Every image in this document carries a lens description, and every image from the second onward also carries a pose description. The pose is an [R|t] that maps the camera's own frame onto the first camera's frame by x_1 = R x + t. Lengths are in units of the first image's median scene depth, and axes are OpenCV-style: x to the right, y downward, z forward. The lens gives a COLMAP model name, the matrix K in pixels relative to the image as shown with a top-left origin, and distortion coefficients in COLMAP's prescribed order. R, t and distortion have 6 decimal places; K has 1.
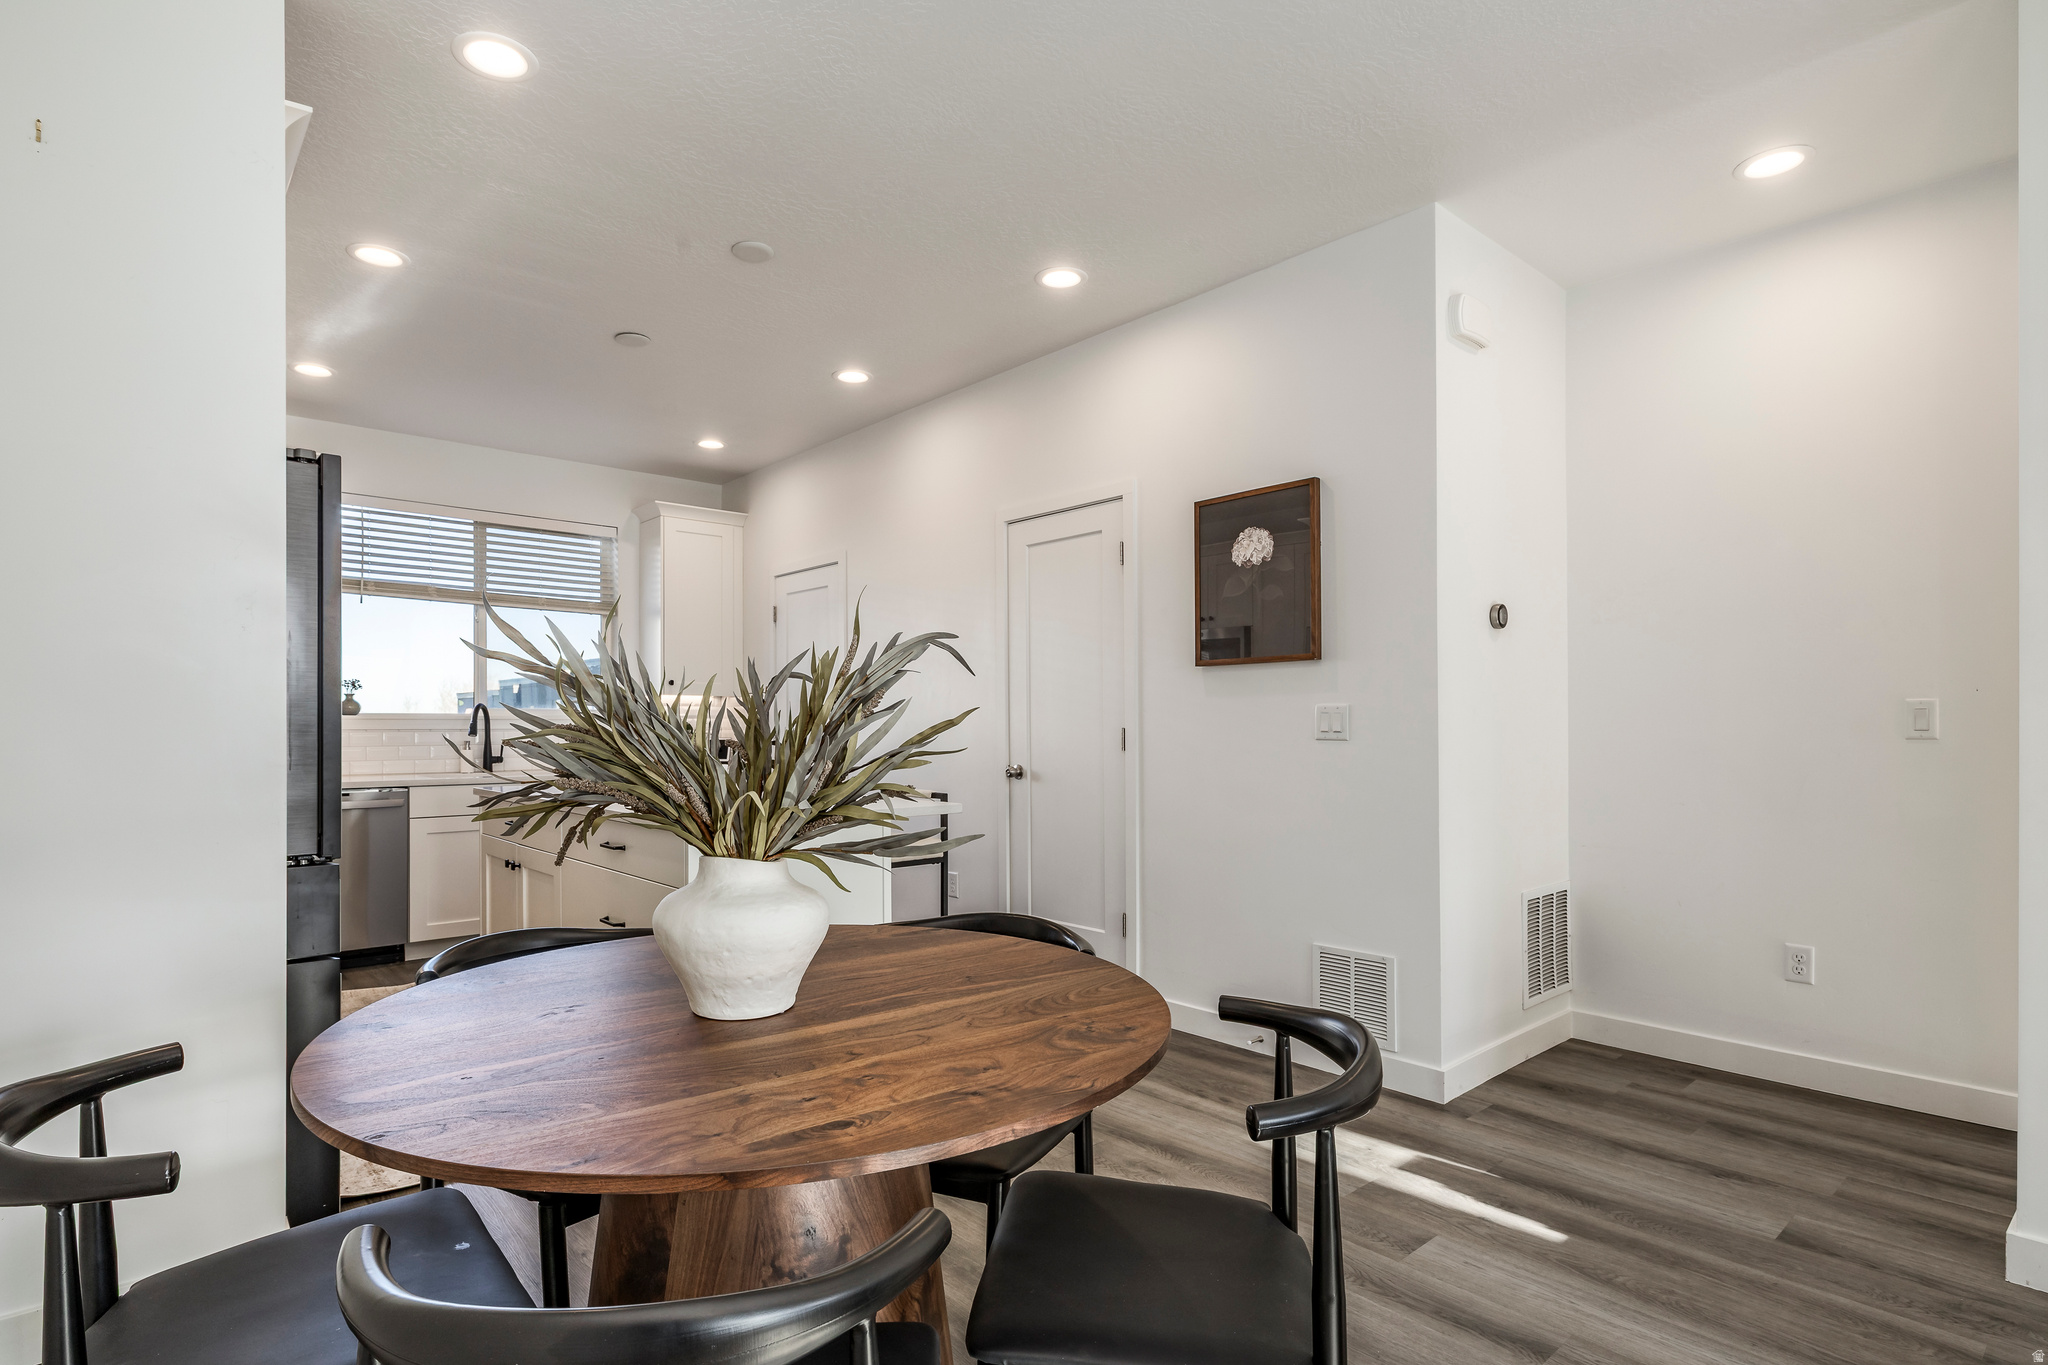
lens RADIAL K [[1033.0, 0, 997.3], [0, 1033.0, 720.8], [0, 0, 1]] dist [-0.010497, -0.000376]
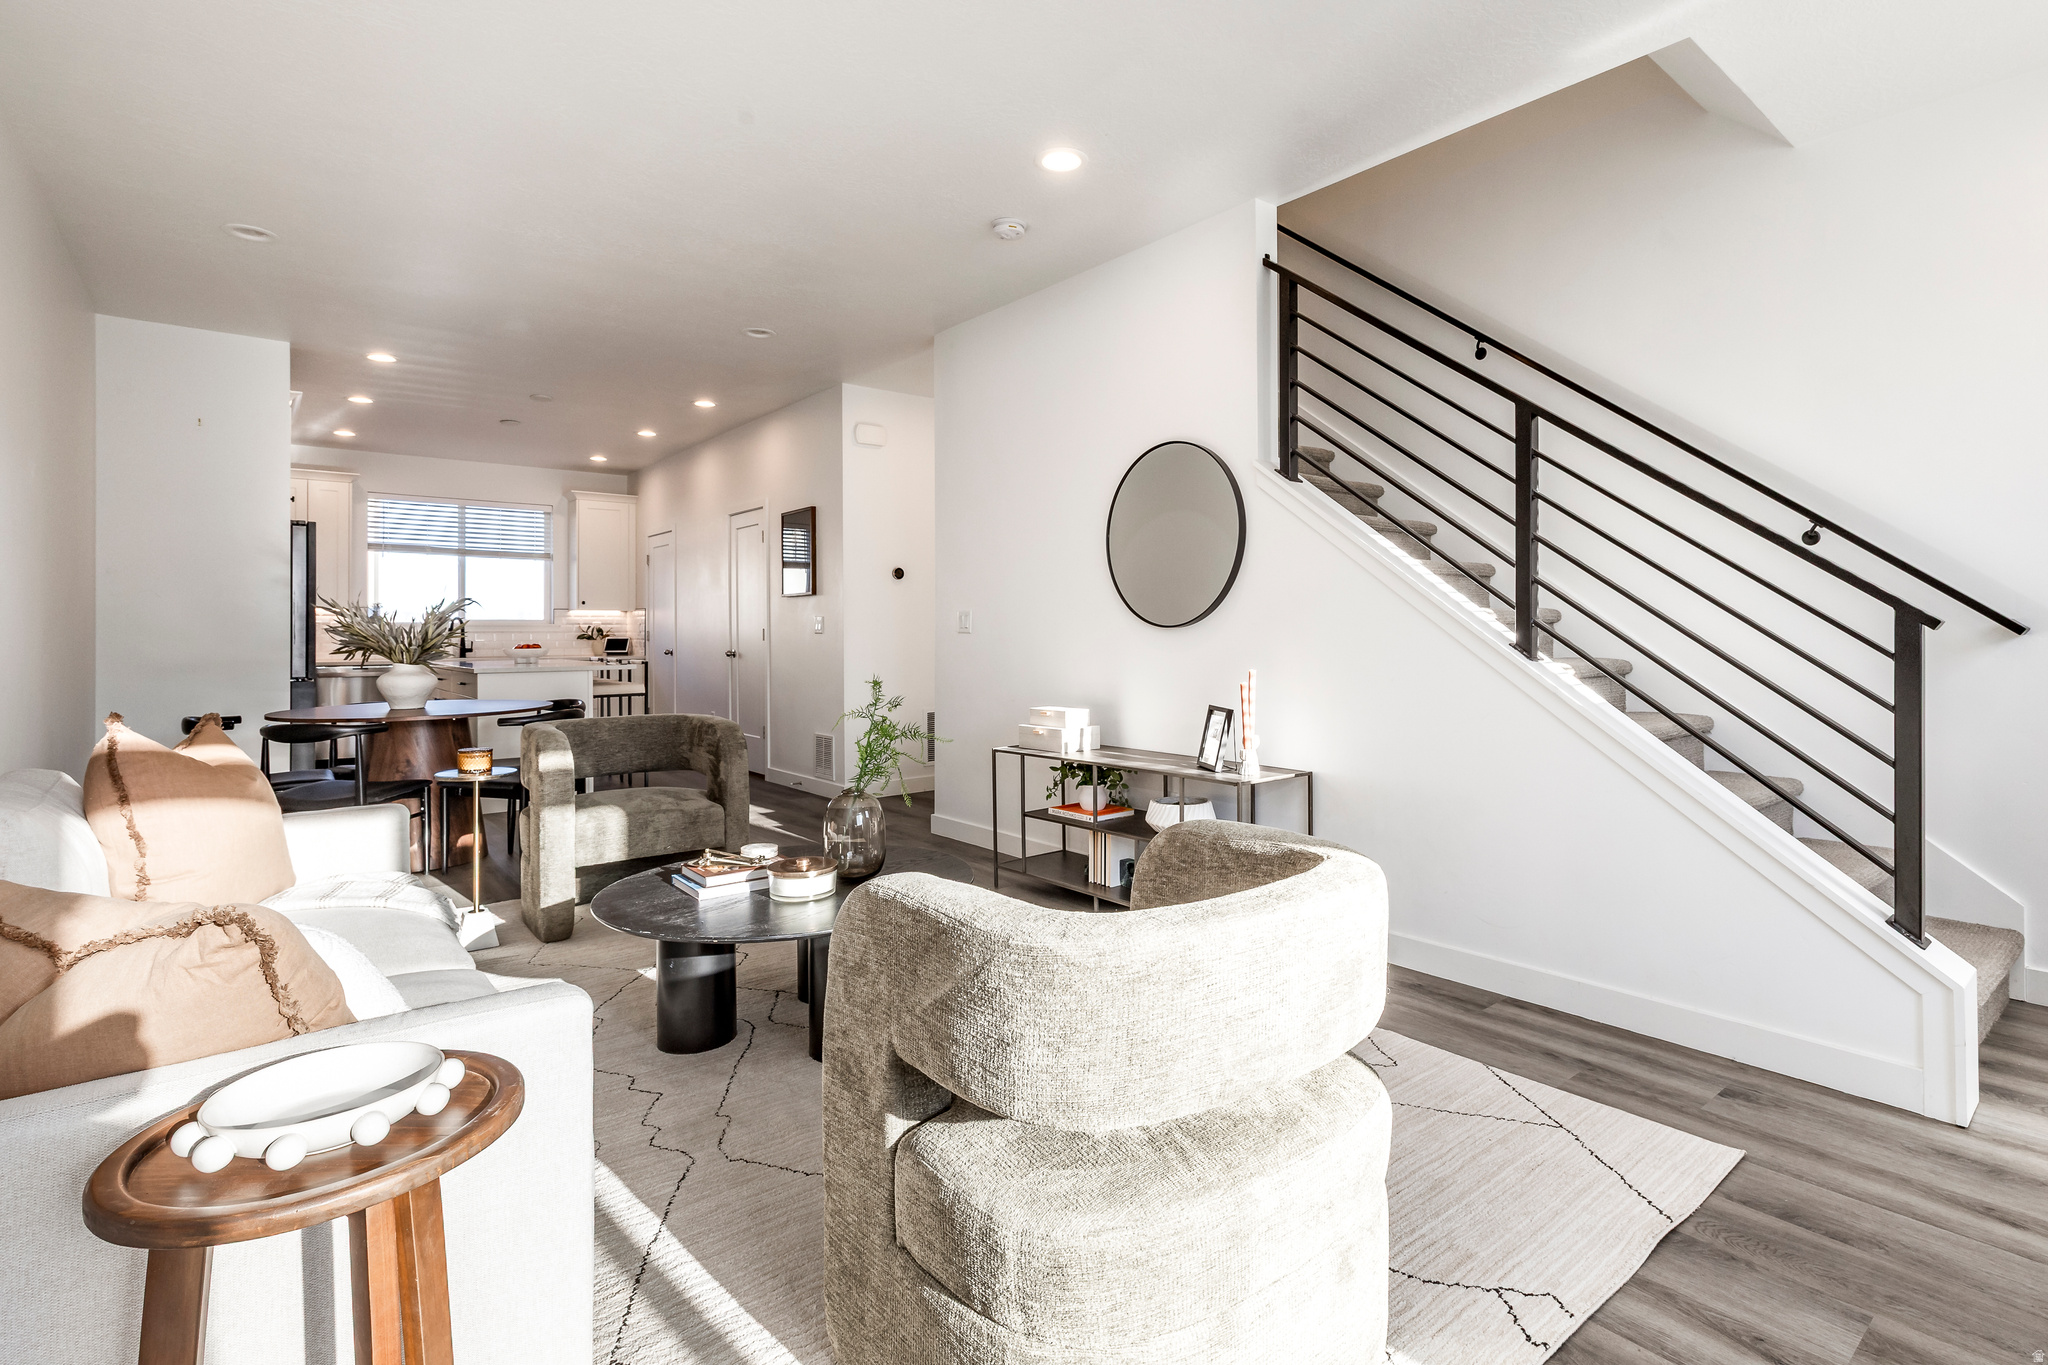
lens RADIAL K [[989.8, 0, 1087.4], [0, 989.8, 624.2], [0, 0, 1]] dist [0.003642, 0.000069]
pose [[0.999937, -0.005868, -0.009617, 0.543601], [0.005838, 0.999978, -0.003186, 0.006299], [0.009636, 0.003130, 0.999949, -0.602785]]
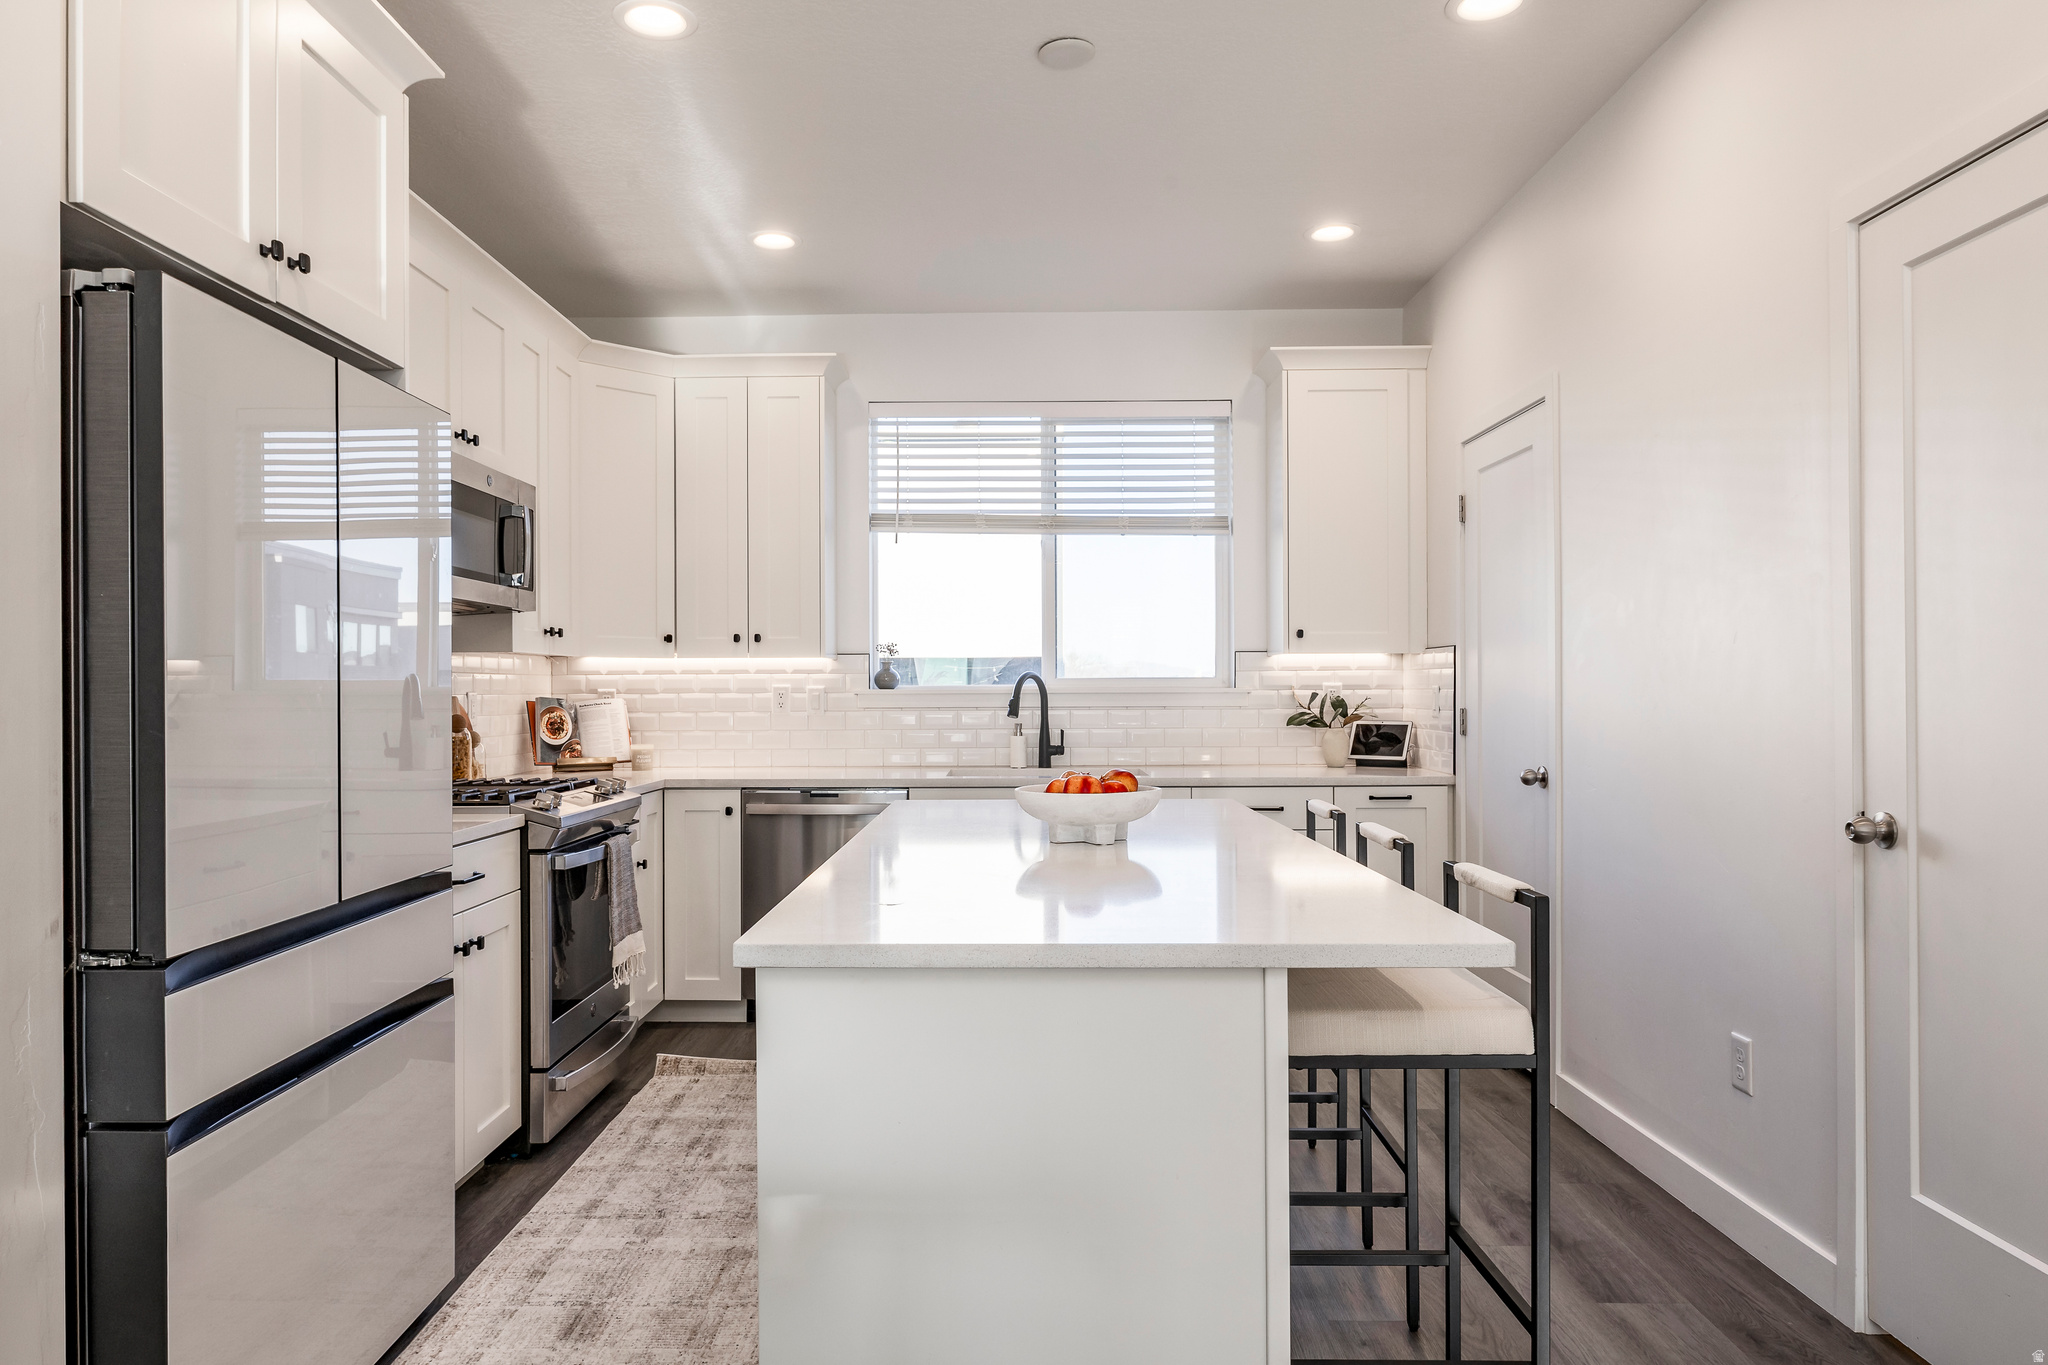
lens RADIAL K [[1305.6, 0, 979.1], [0, 1305.6, 694.3], [0, 0, 1]] dist [-0.010628, 0.002335]
pose [[0.736694, -0.000186, -0.676226, 0.085438], [0.006913, 0.999950, 0.007256, -0.008310], [0.676191, -0.010020, 0.736659, 0.319910]]
